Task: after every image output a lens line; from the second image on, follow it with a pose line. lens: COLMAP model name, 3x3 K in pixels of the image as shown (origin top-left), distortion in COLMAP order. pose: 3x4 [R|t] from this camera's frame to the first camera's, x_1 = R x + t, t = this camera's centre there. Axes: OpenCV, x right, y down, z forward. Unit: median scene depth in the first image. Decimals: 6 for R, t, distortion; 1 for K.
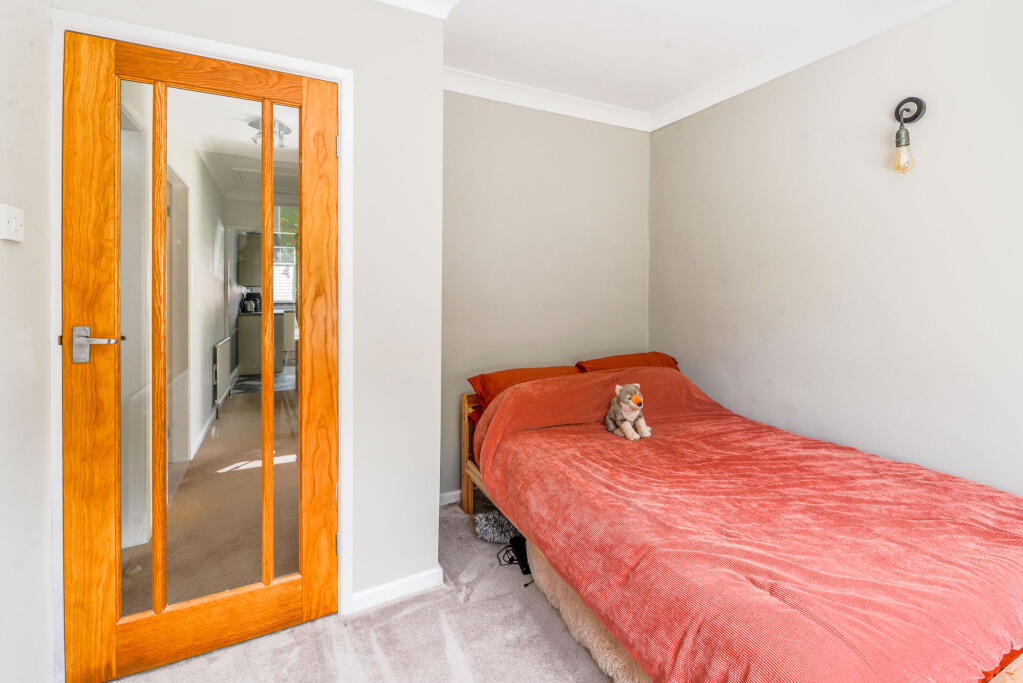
lens RADIAL K [[450.6, 0, 515.2], [0, 450.6, 331.9], [0, 0, 1]] dist [0.015596, -0.012488]
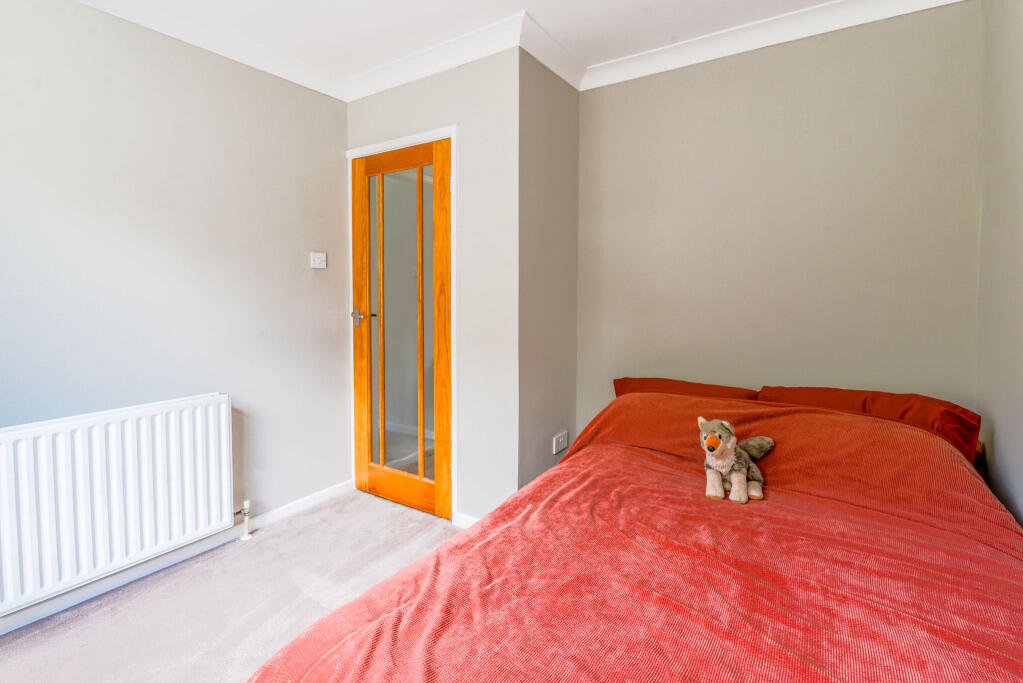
lens RADIAL K [[473.8, 0, 511.5], [0, 473.8, 341.5], [0, 0, 1]] dist [-0.000298, -0.019556]
pose [[0.502998, 0.102069, -0.858239, 0.964422], [-0.067873, 0.994600, 0.078507, -0.061756], [0.861618, 0.018763, 0.507210, 0.436348]]
